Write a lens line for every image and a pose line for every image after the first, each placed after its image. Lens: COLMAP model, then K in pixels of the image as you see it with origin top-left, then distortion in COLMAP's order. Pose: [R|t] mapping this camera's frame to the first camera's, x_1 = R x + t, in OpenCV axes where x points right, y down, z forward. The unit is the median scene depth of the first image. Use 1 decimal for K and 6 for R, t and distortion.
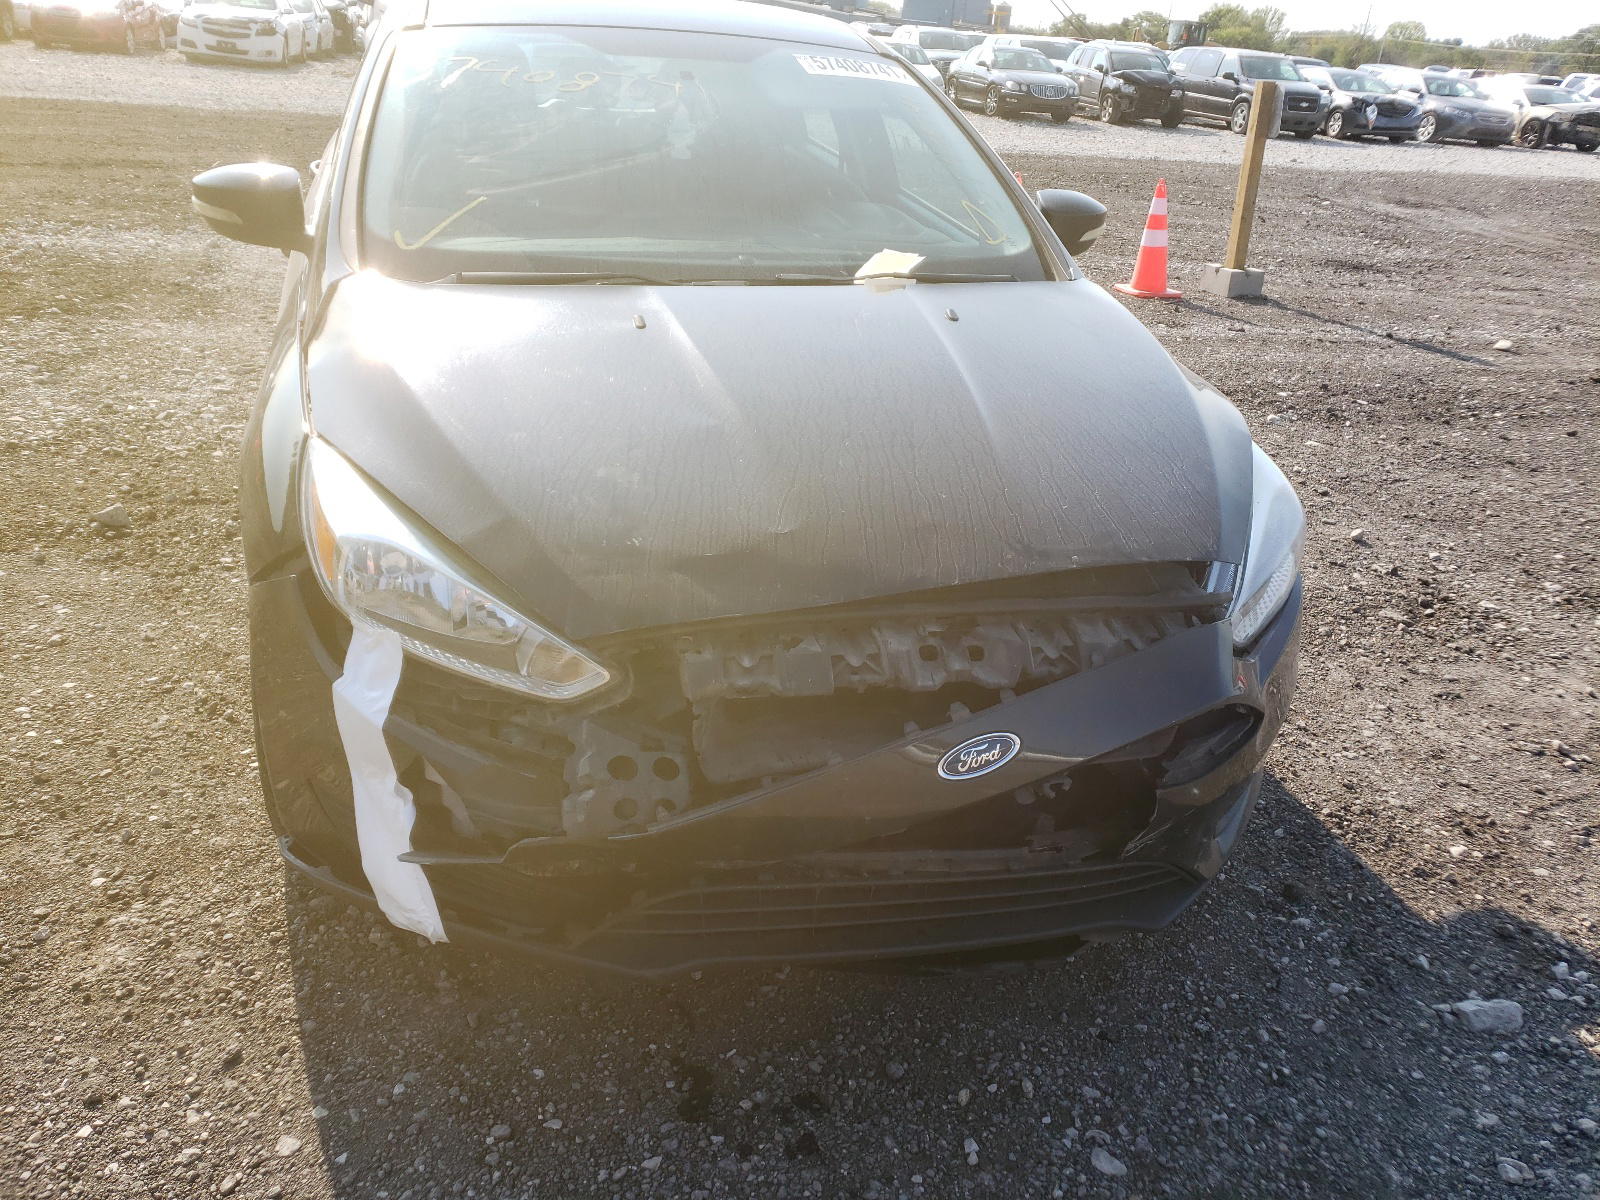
lens RADIAL K [[1231.2, 0, 800.0], [0, 1231.2, 600.0], [0, 0, 1]] dist [-0.002780, 0.000251]
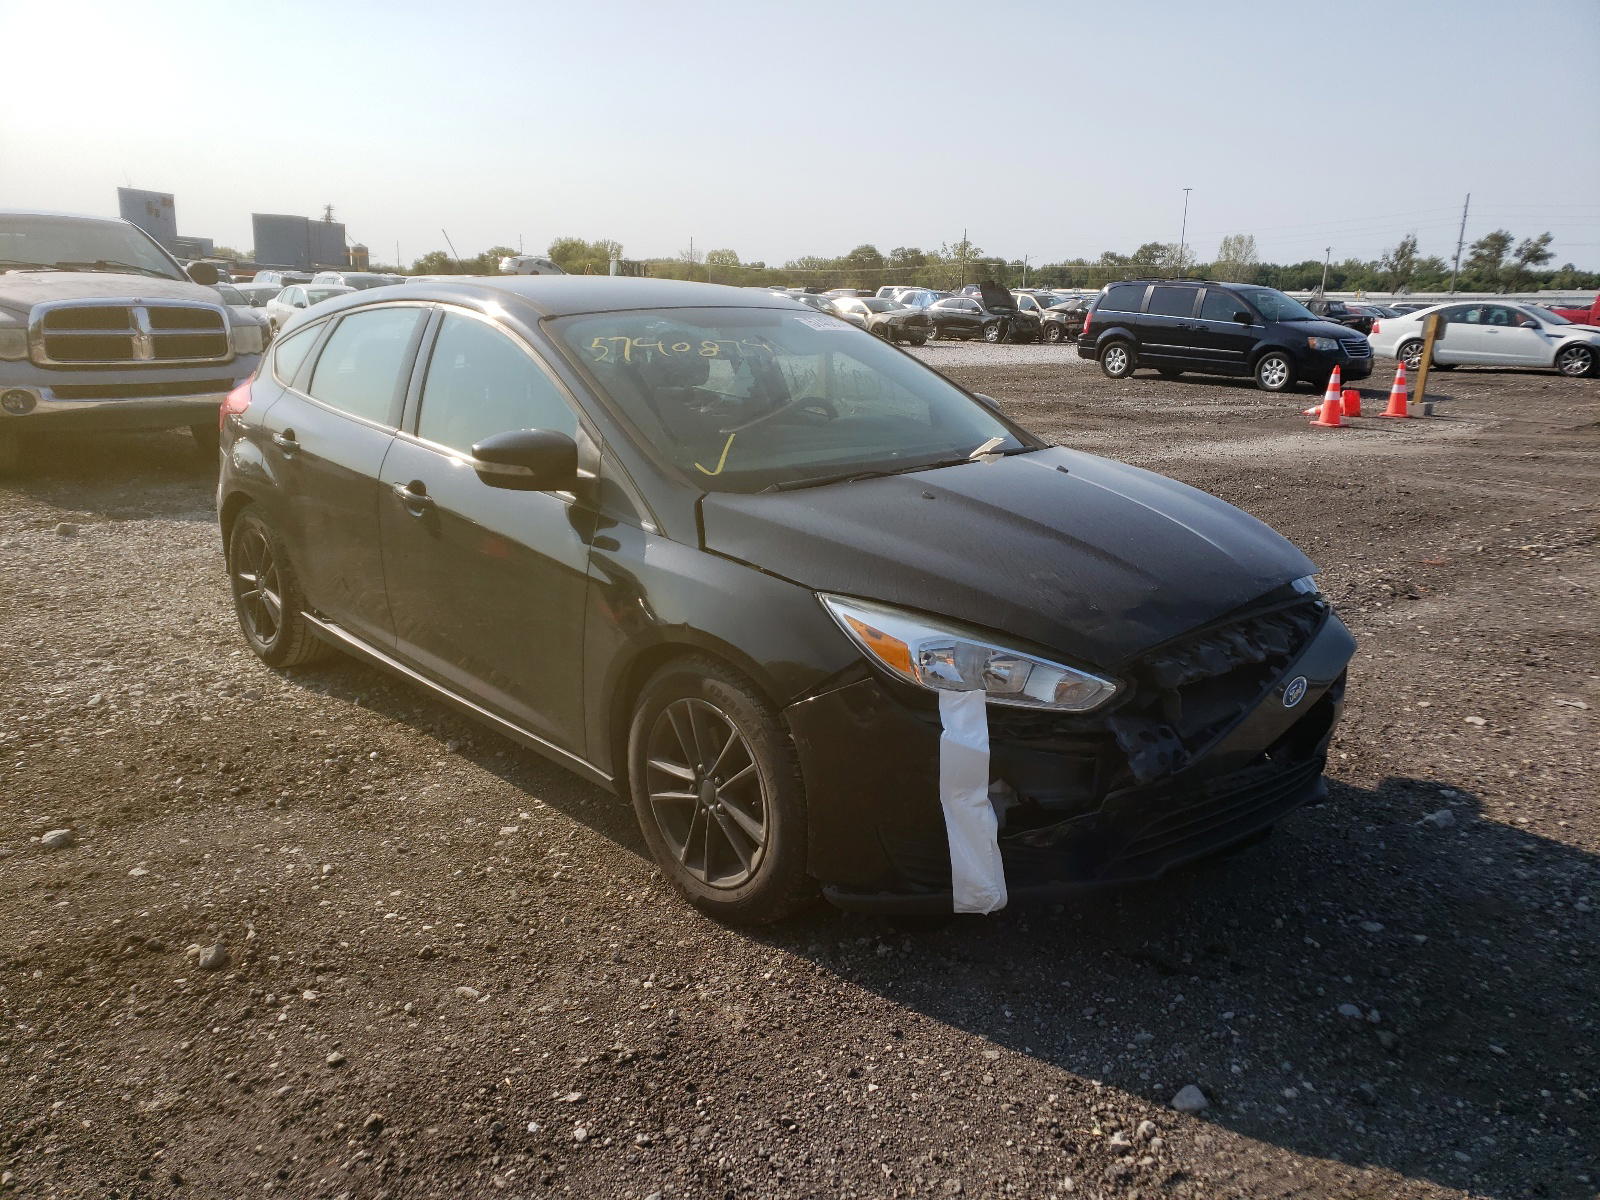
lens RADIAL K [[1231.2, 0, 800.0], [0, 1231.2, 600.0], [0, 0, 1]] dist [-0.002780, 0.000251]
pose [[0.886522, -0.153709, 0.436408, -0.852563], [0.224430, 0.967671, -0.115081, 0.028948], [-0.404611, 0.199965, 0.892359, -0.228338]]
